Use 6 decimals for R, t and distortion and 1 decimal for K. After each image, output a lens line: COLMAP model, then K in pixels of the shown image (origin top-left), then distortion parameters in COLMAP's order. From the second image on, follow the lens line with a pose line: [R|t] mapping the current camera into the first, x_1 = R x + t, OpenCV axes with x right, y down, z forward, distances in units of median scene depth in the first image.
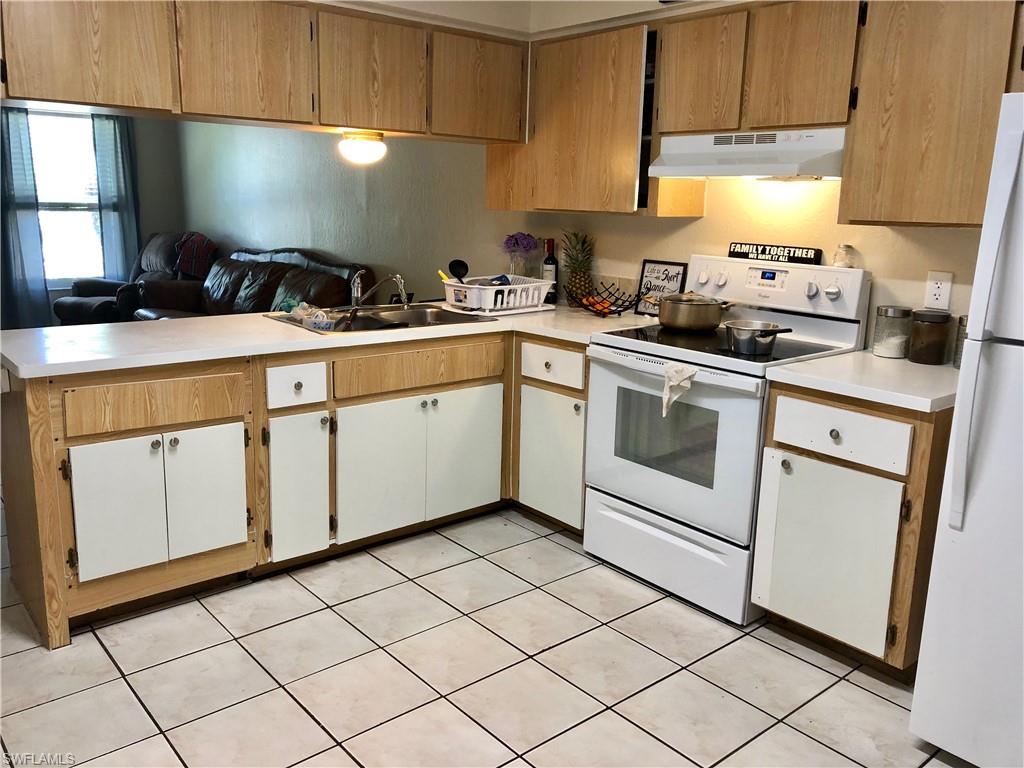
lens RADIAL K [[836.4, 0, 513.0], [0, 836.4, 382.8], [0, 0, 1]] dist [0.010430, 0.006050]
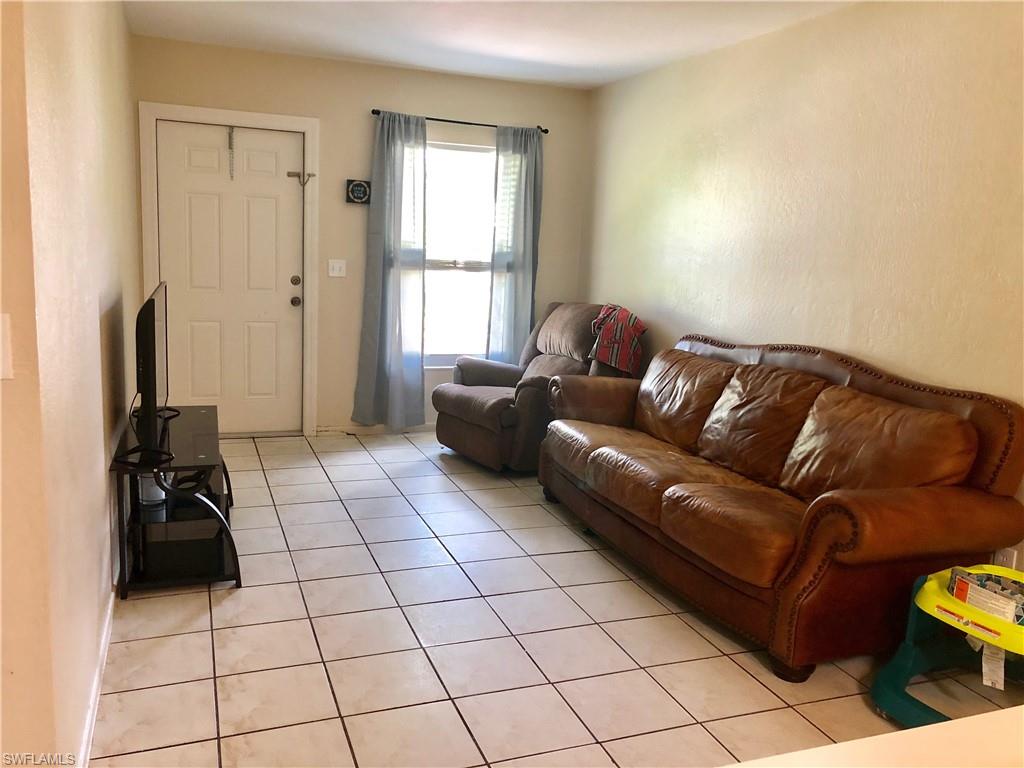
lens RADIAL K [[836.4, 0, 512.3], [0, 836.4, 383.2], [0, 0, 1]] dist [0.010430, 0.006050]
pose [[0.940252, 0.077248, -0.331600, -0.223791], [-0.098805, 0.993918, -0.048622, -0.070705], [0.325827, 0.078481, 0.942166, 0.303117]]
